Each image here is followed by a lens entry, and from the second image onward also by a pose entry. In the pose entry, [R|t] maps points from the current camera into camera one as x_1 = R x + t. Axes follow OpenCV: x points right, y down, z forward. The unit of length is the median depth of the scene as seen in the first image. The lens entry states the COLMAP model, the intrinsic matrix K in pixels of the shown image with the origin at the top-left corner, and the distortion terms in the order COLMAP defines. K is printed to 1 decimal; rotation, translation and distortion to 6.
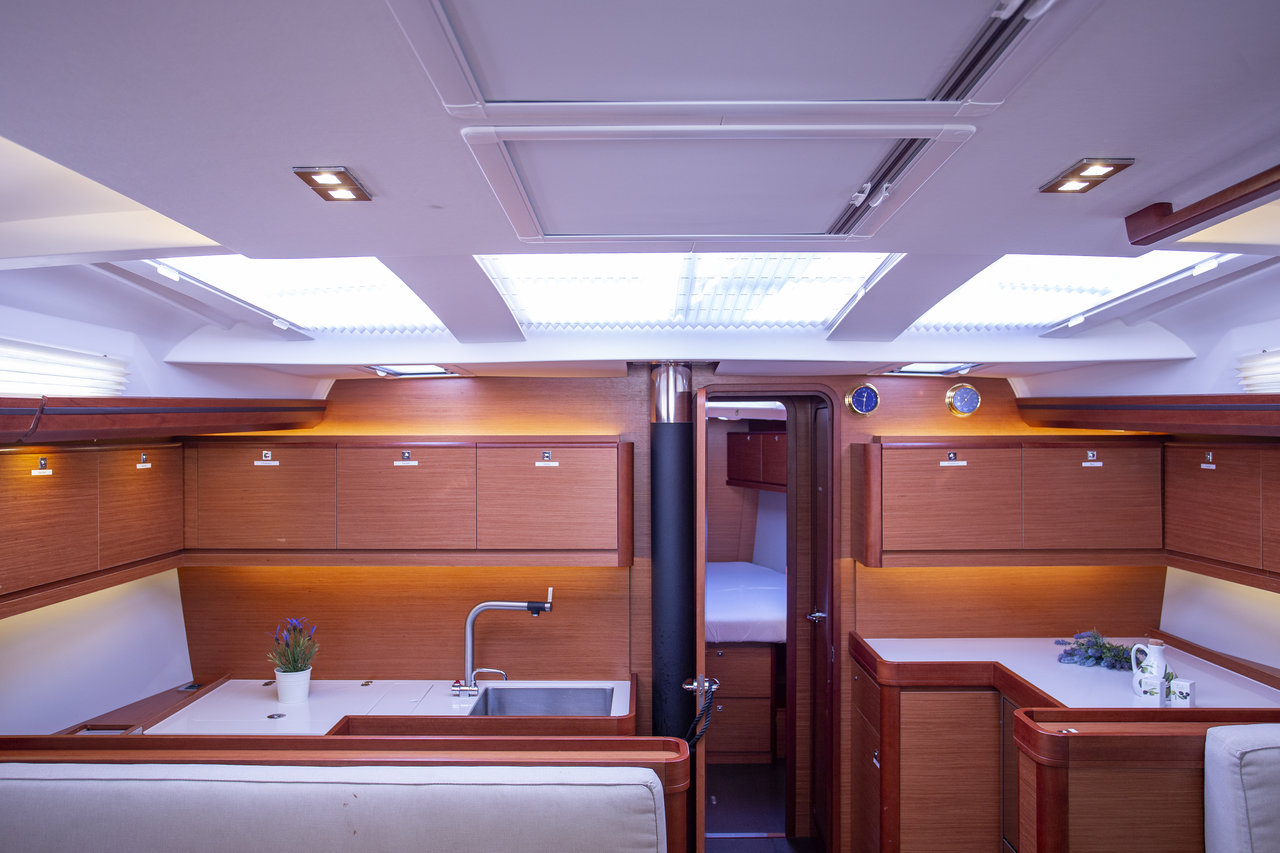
lens RADIAL K [[971.1, 0, 636.7], [0, 971.1, 427.0], [0, 0, 1]] dist [0.010705, 0.003990]
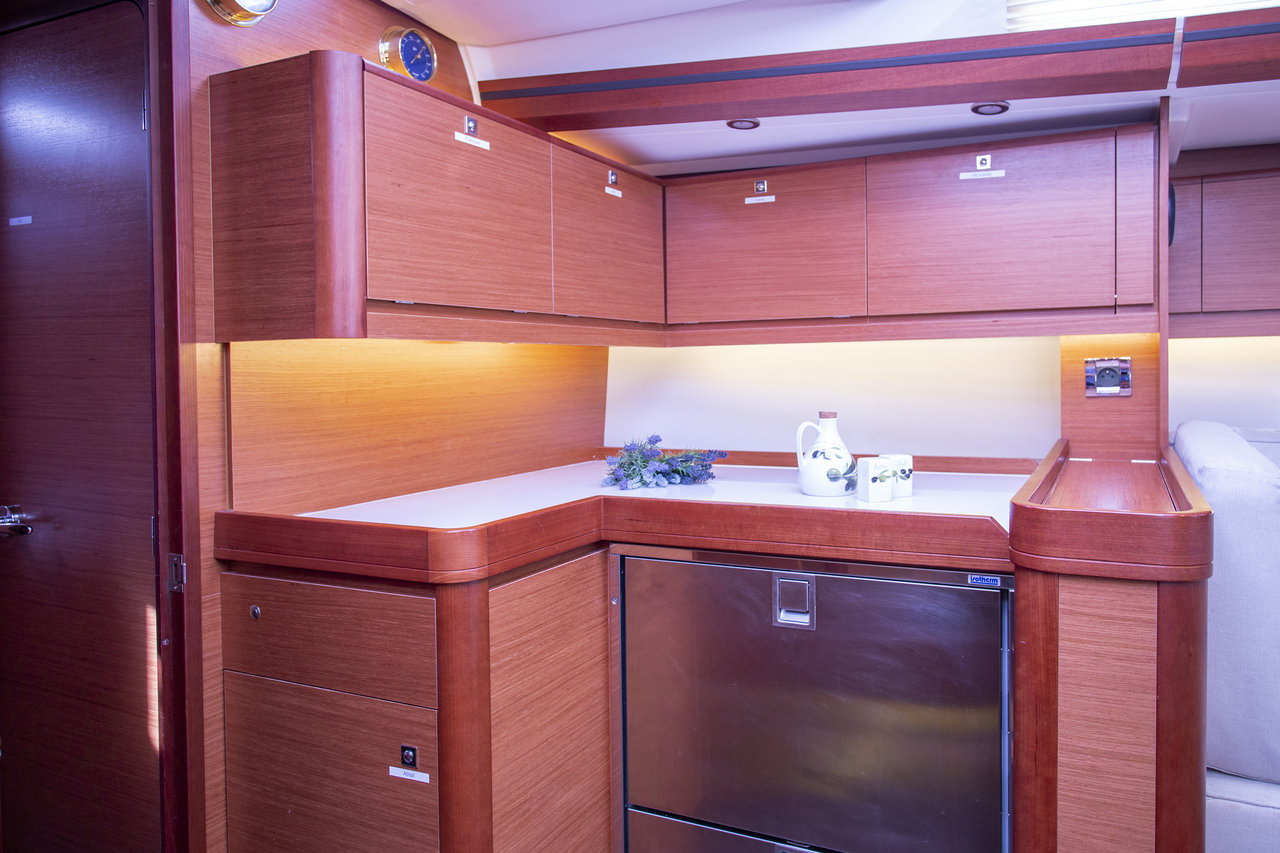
lens RADIAL K [[850.6, 0, 637.6], [0, 850.6, 414.0], [0, 0, 1]] dist [-0.005108, 0.000212]
pose [[0.400533, -0.020831, 0.916046, -0.058176], [0.003645, 0.999770, 0.021141, 0.183320], [-0.916275, -0.005128, 0.400516, 0.781434]]
